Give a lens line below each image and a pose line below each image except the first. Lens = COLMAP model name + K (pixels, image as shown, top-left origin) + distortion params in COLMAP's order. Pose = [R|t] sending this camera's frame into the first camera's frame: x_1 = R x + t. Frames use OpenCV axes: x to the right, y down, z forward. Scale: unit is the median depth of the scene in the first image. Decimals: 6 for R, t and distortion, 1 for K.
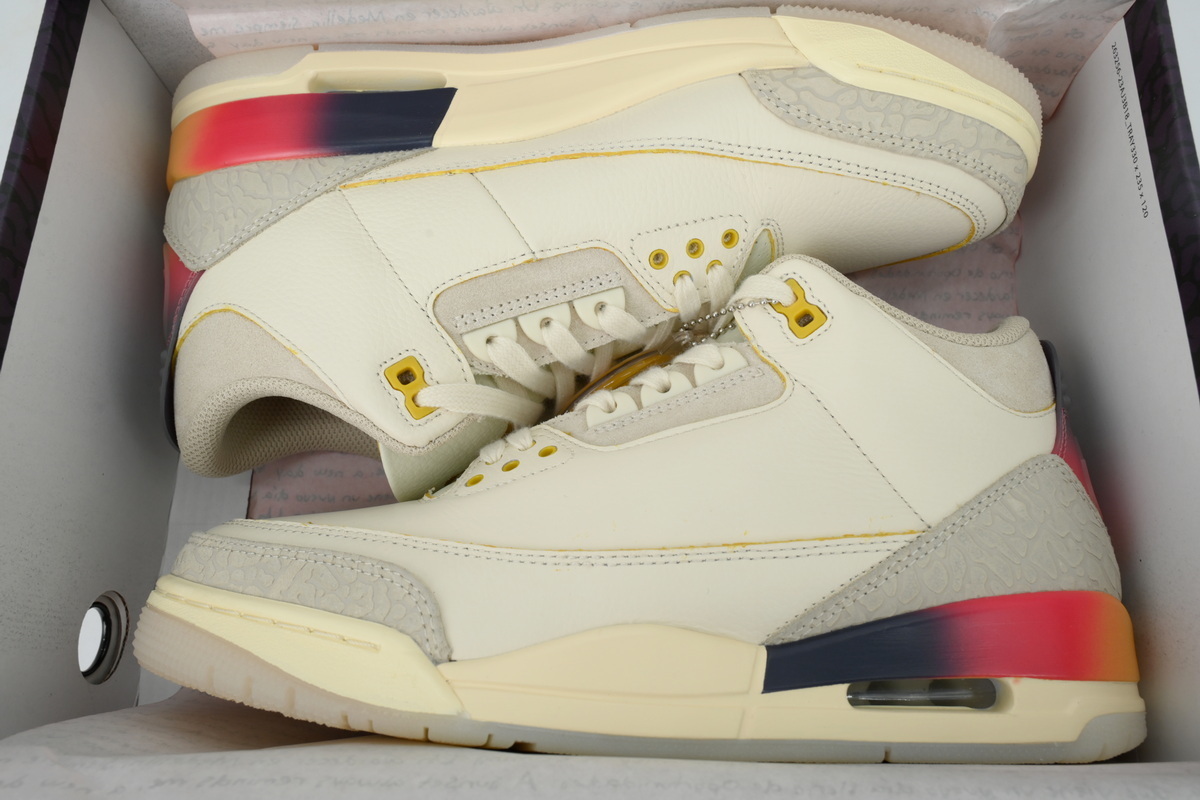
lens RADIAL K [[922.0, 0, 593.8], [0, 922.0, 400.8], [0, 0, 1]] dist [-0.024575, -0.000227]
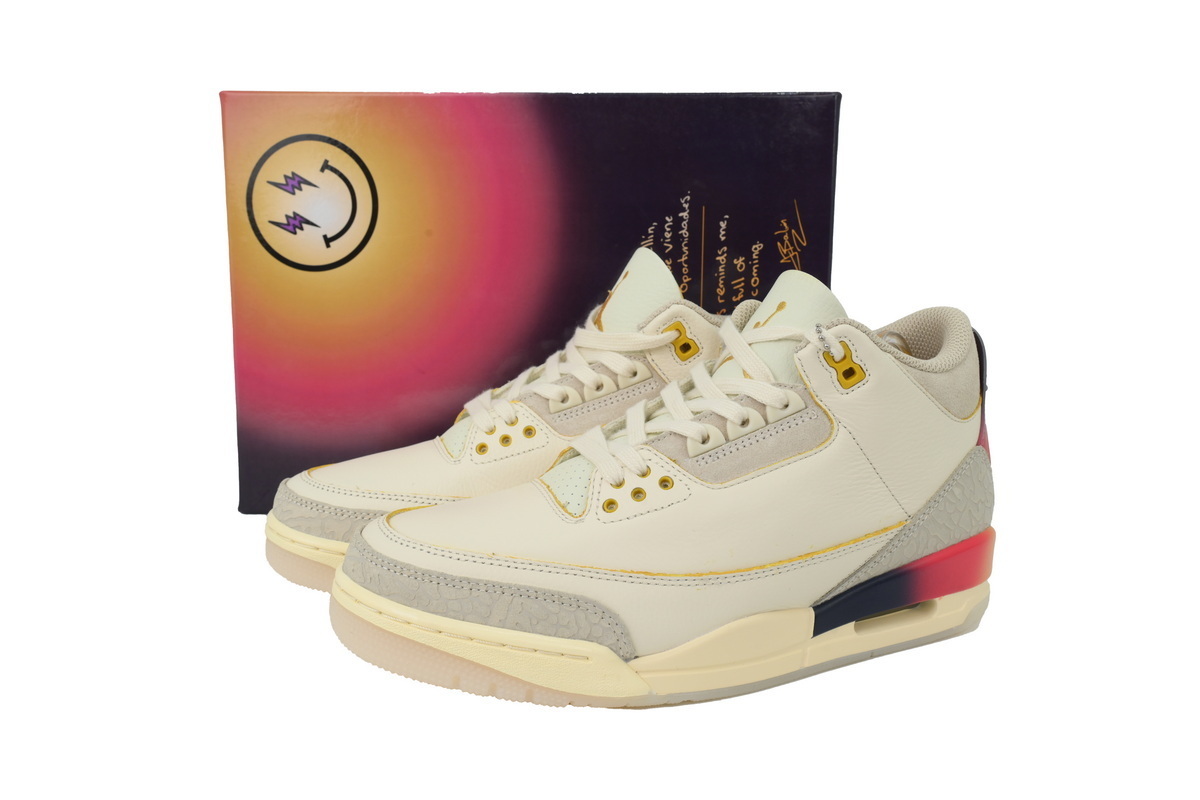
lens RADIAL K [[1101.9, 0, 604.9], [0, 1101.9, 404.0], [0, 0, 1]] dist [0.015494, 0.000000]
pose [[0.935517, -0.096834, 0.339752, -0.720527], [-0.087568, 0.868131, 0.488549, -0.885255], [-0.342257, -0.486797, 0.803672, -0.211449]]
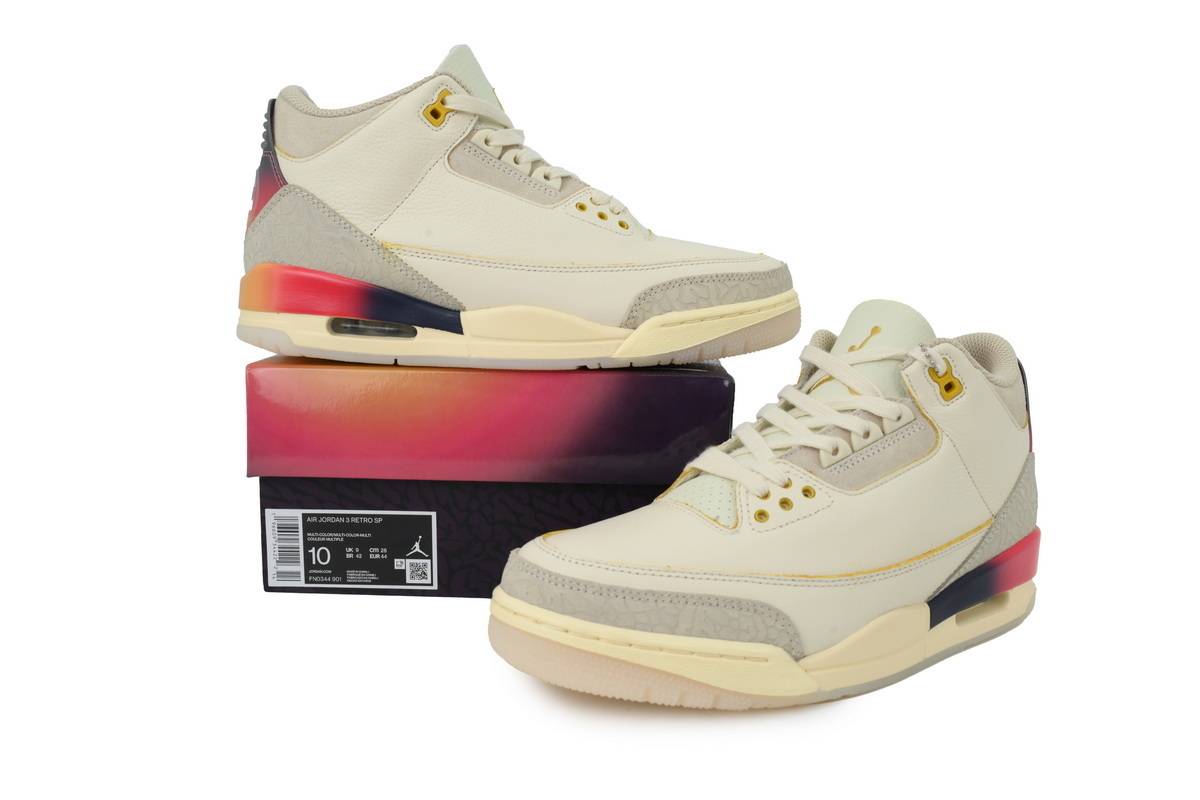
lens RADIAL K [[1068.3, 0, 599.8], [0, 1068.3, 395.4], [0, 0, 1]] dist [0.001252, 0.003919]
pose [[0.839245, -0.095547, 0.535292, -1.298083], [-0.147867, 0.907239, 0.393767, -0.744964], [-0.523261, -0.409619, 0.747268, -0.007508]]
